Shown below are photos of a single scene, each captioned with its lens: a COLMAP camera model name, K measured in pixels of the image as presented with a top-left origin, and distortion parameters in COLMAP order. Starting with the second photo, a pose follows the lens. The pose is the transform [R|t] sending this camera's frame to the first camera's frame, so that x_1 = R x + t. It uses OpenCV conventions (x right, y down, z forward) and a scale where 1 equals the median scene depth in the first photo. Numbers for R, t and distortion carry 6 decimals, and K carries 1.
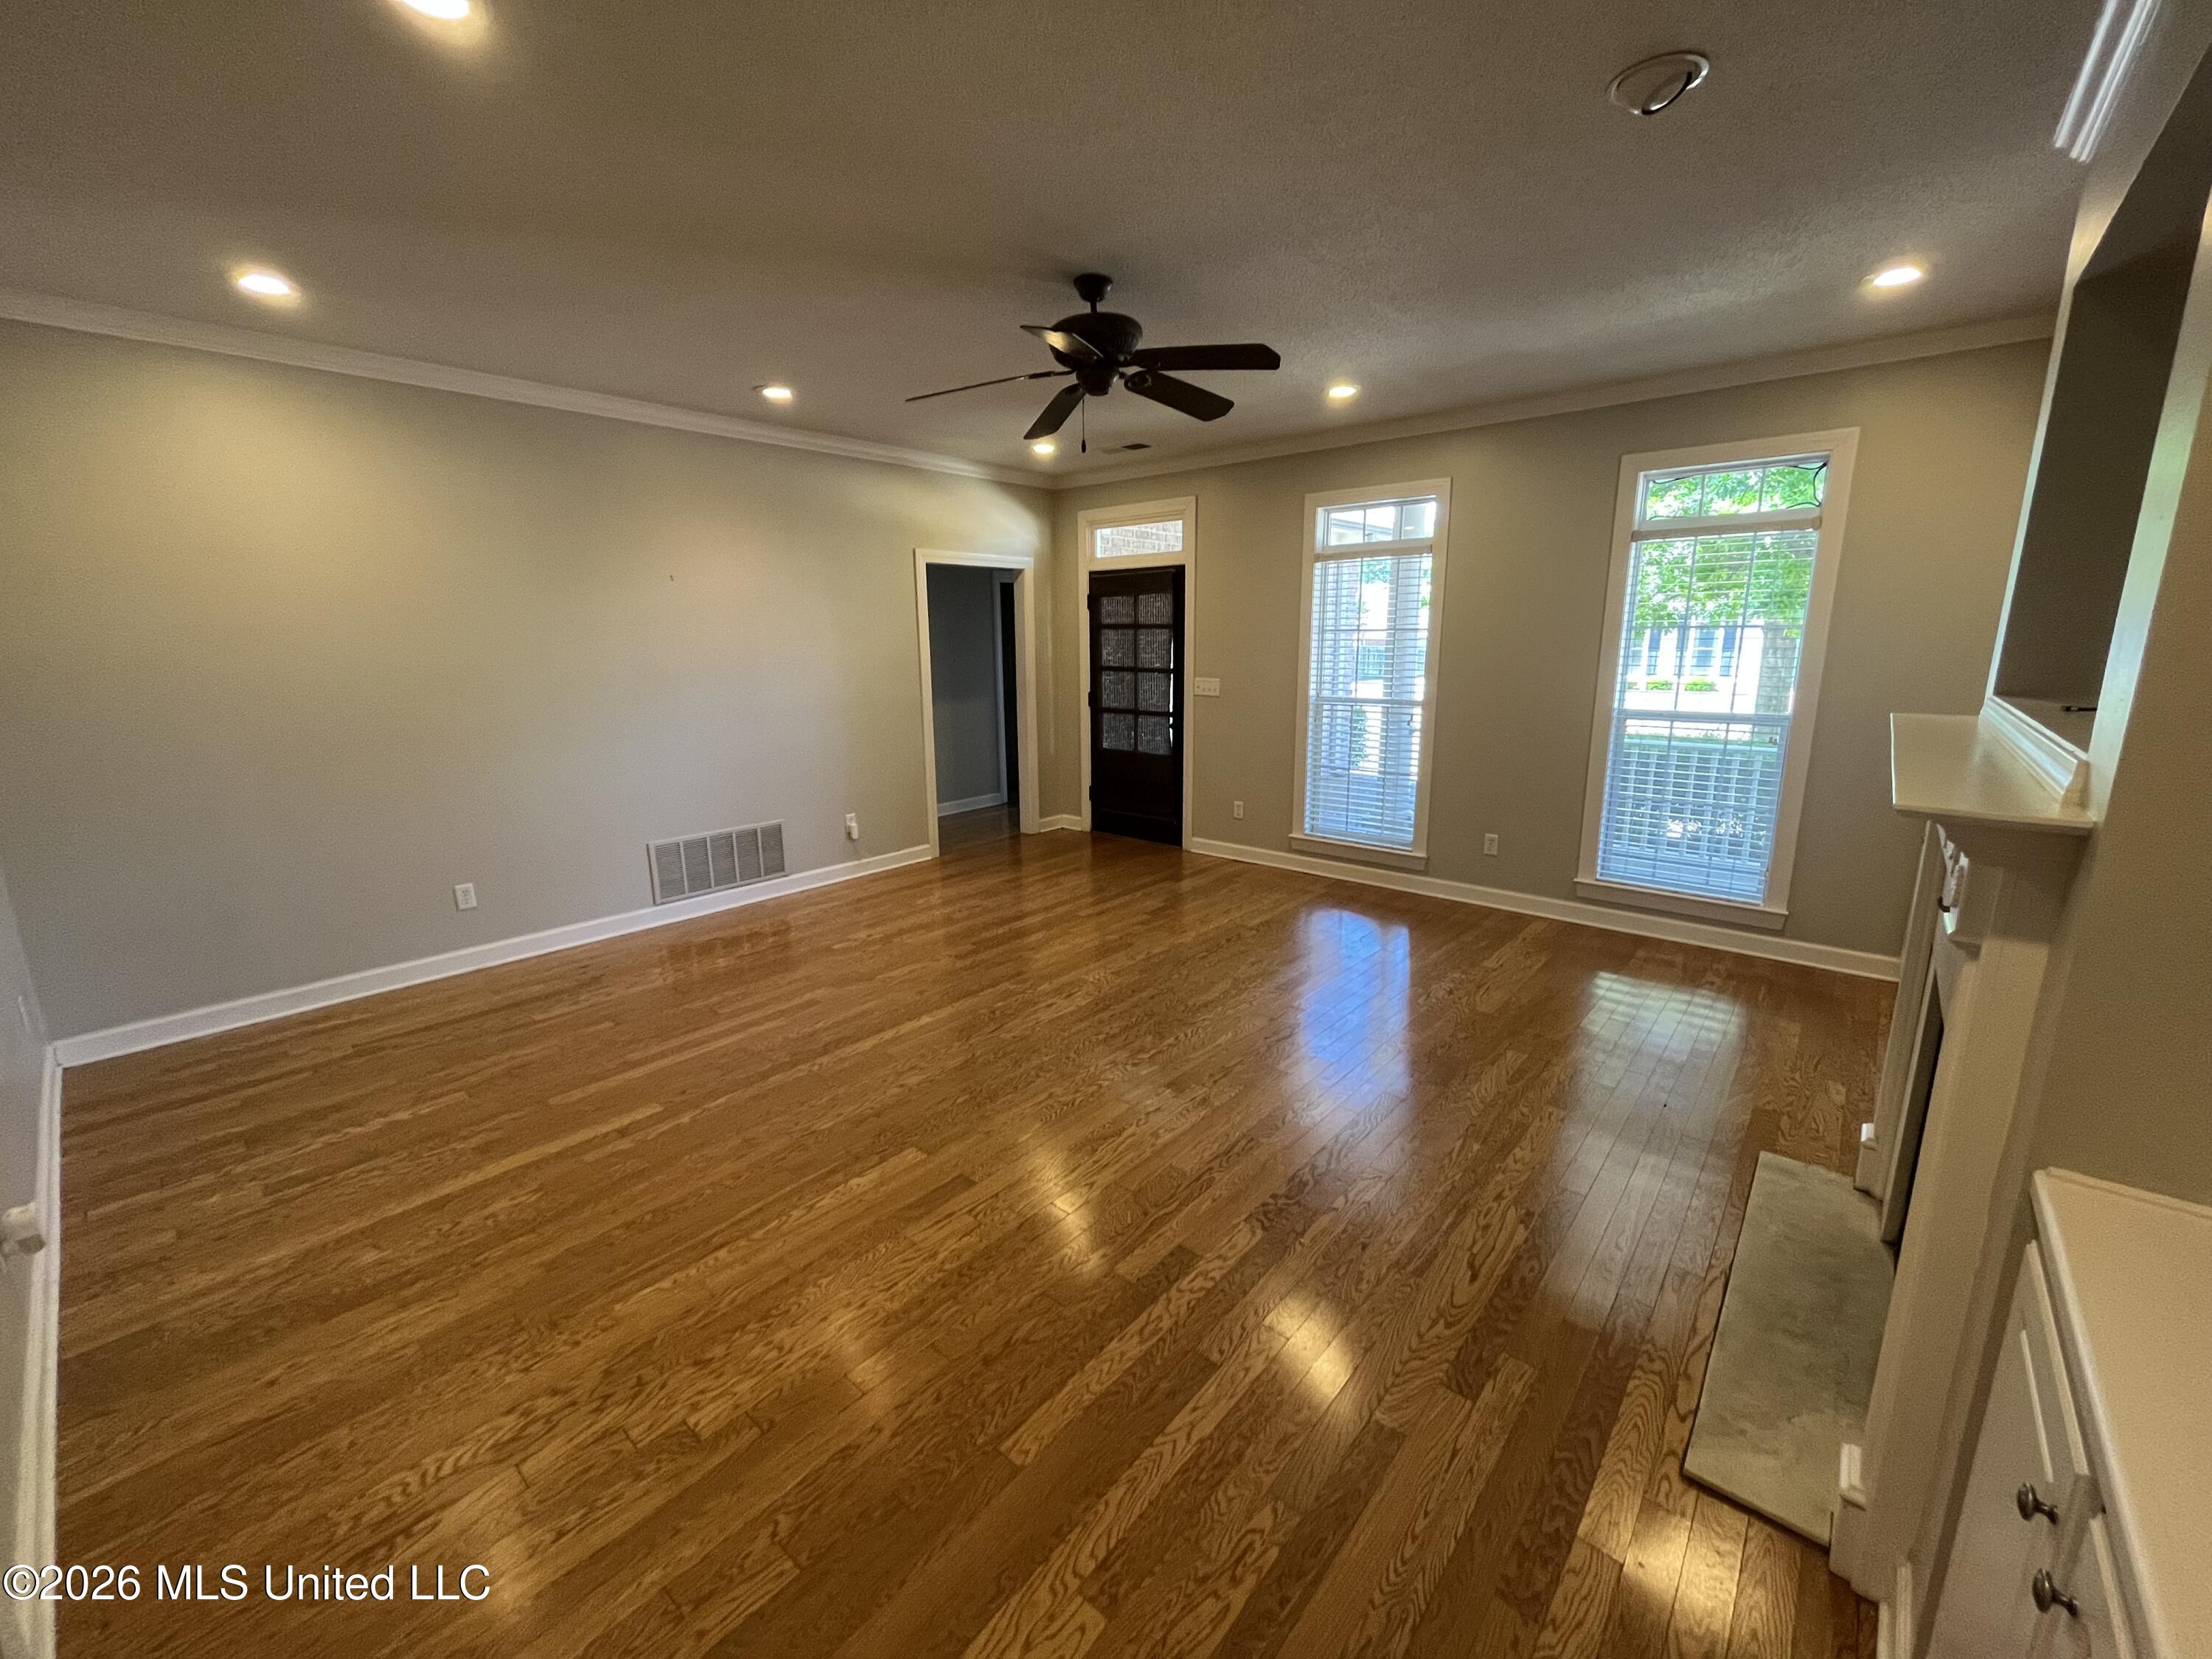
lens RADIAL K [[898.2, 0, 1109.4], [0, 898.2, 821.7], [0, 0, 1]] dist [-0.000335, 0.000040]
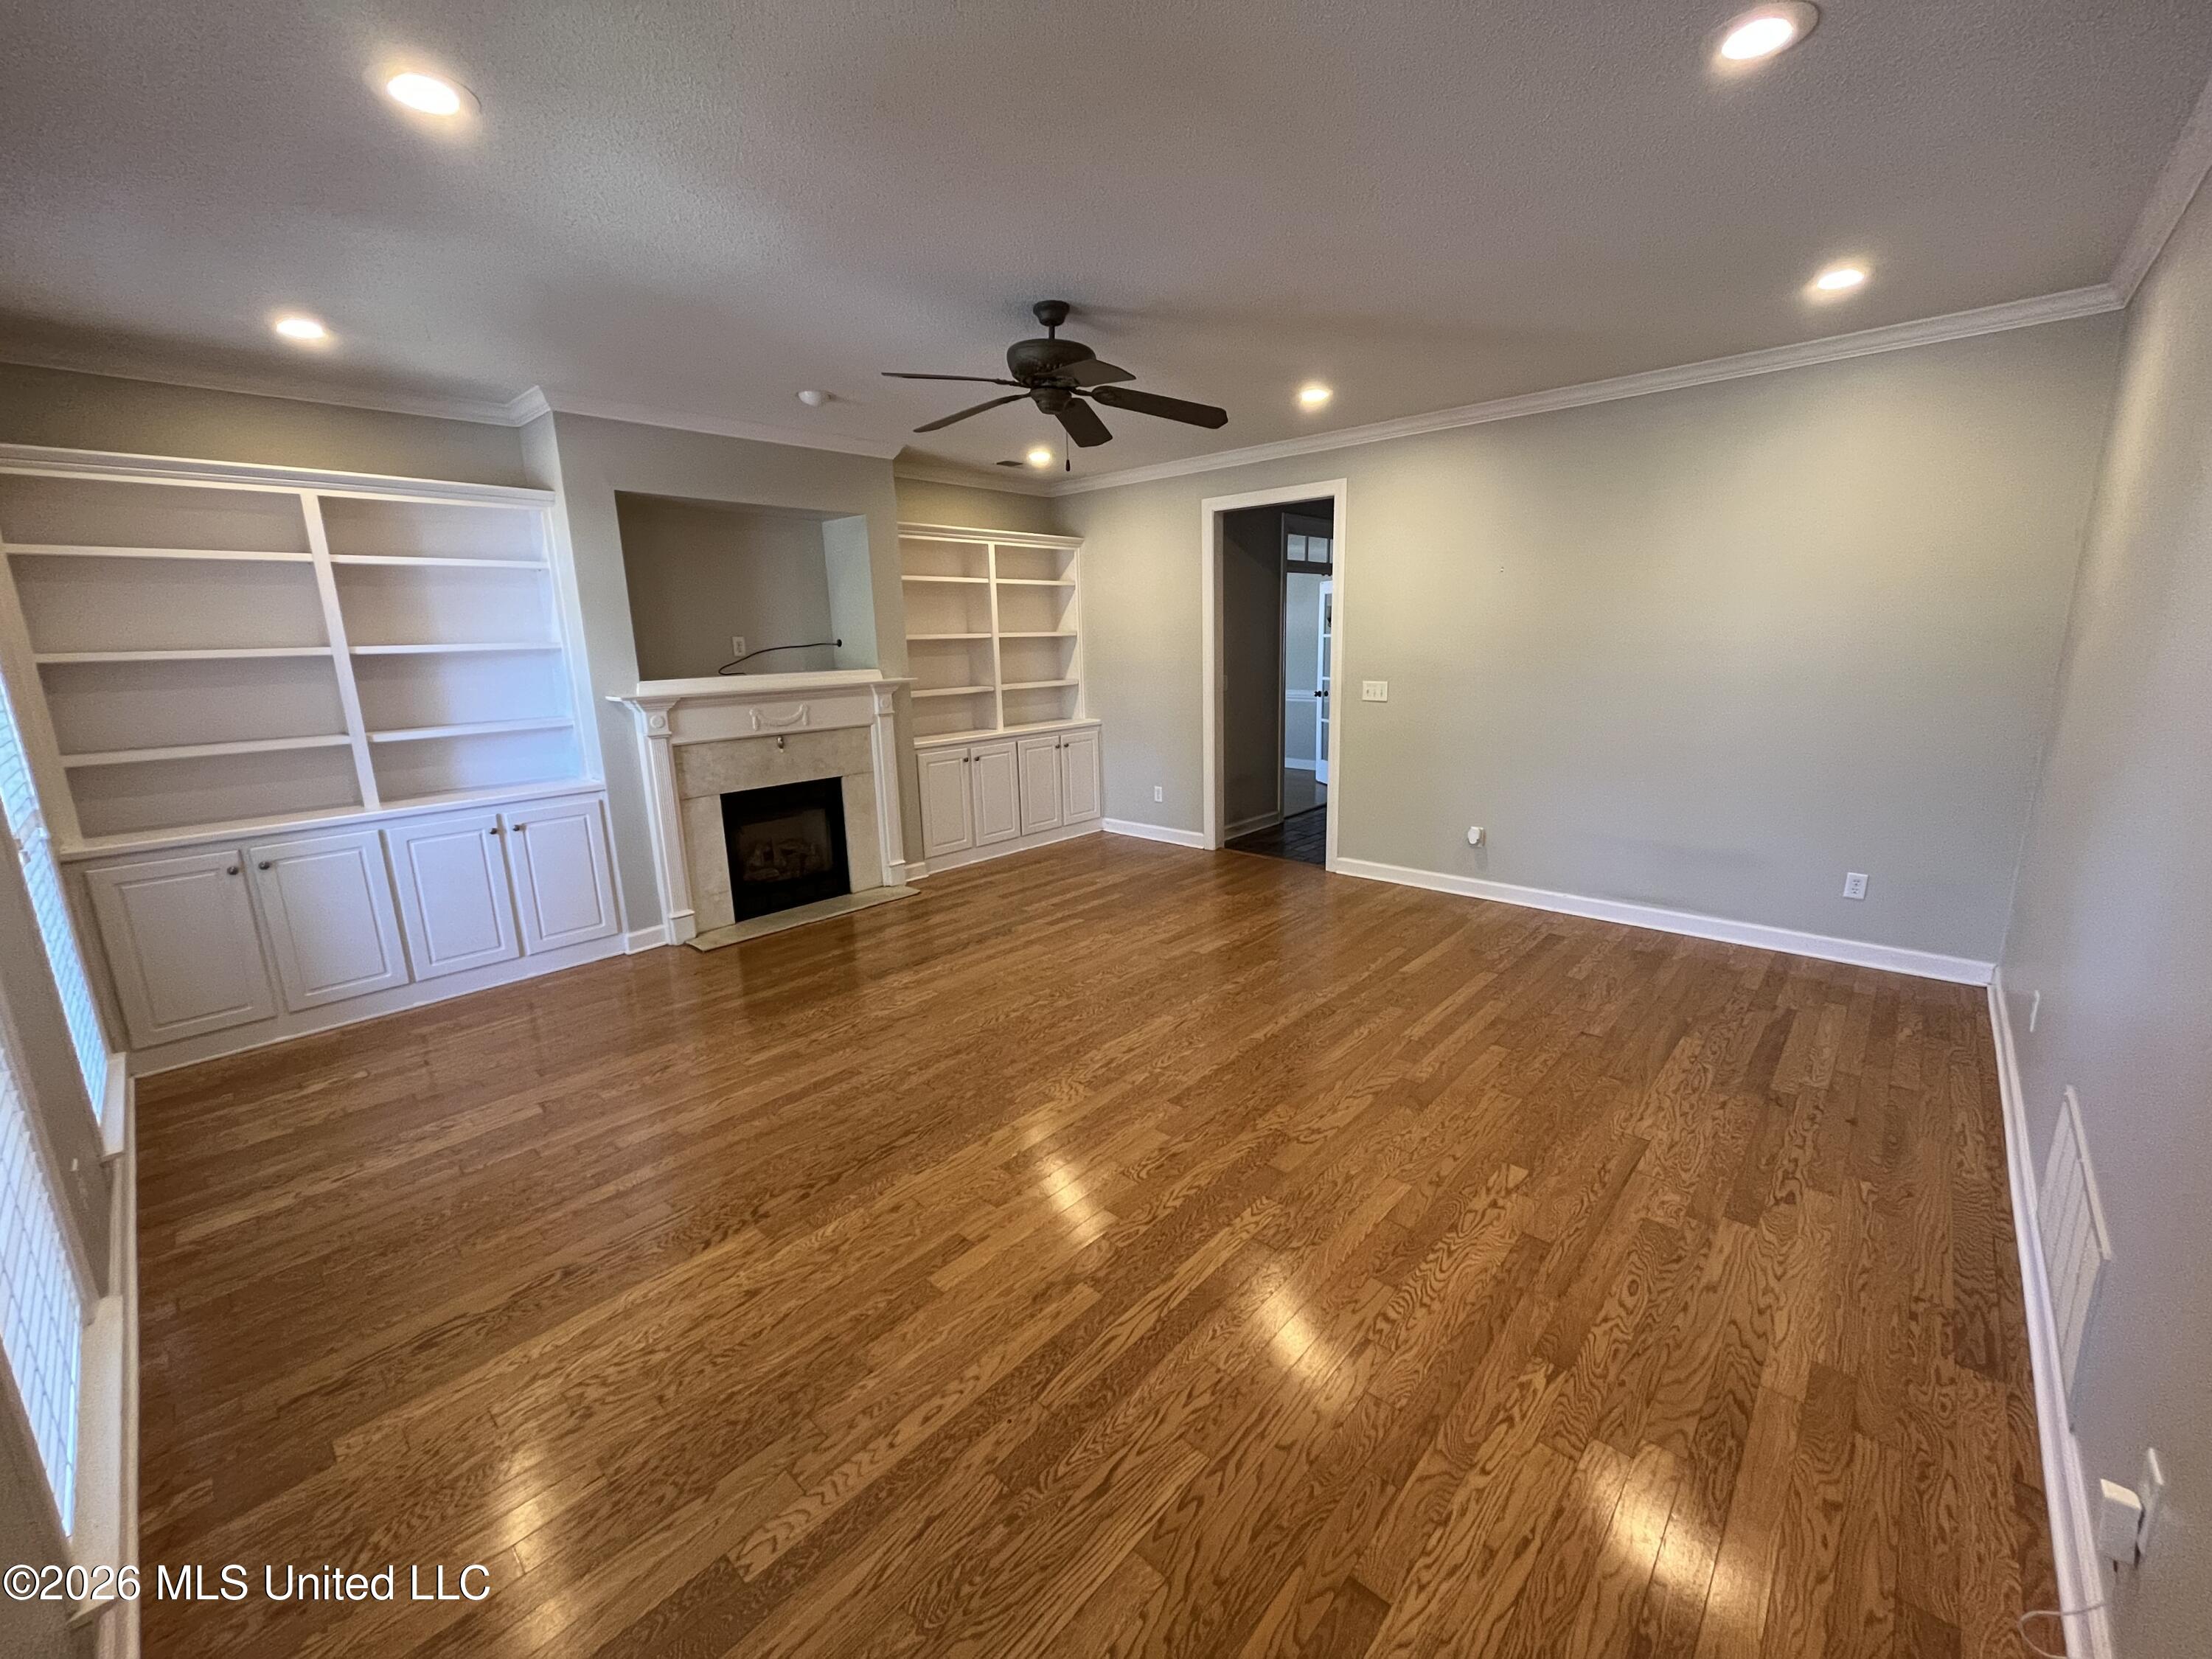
lens RADIAL K [[898.2, 0, 1107.1], [0, 898.2, 825.9], [0, 0, 1]] dist [-0.000335, 0.000040]
pose [[-0.998985, 0.023488, 0.038424, -0.081118], [0.037062, 0.913496, 0.405156, -0.355757], [-0.025584, 0.406169, -0.913440, 1.688928]]
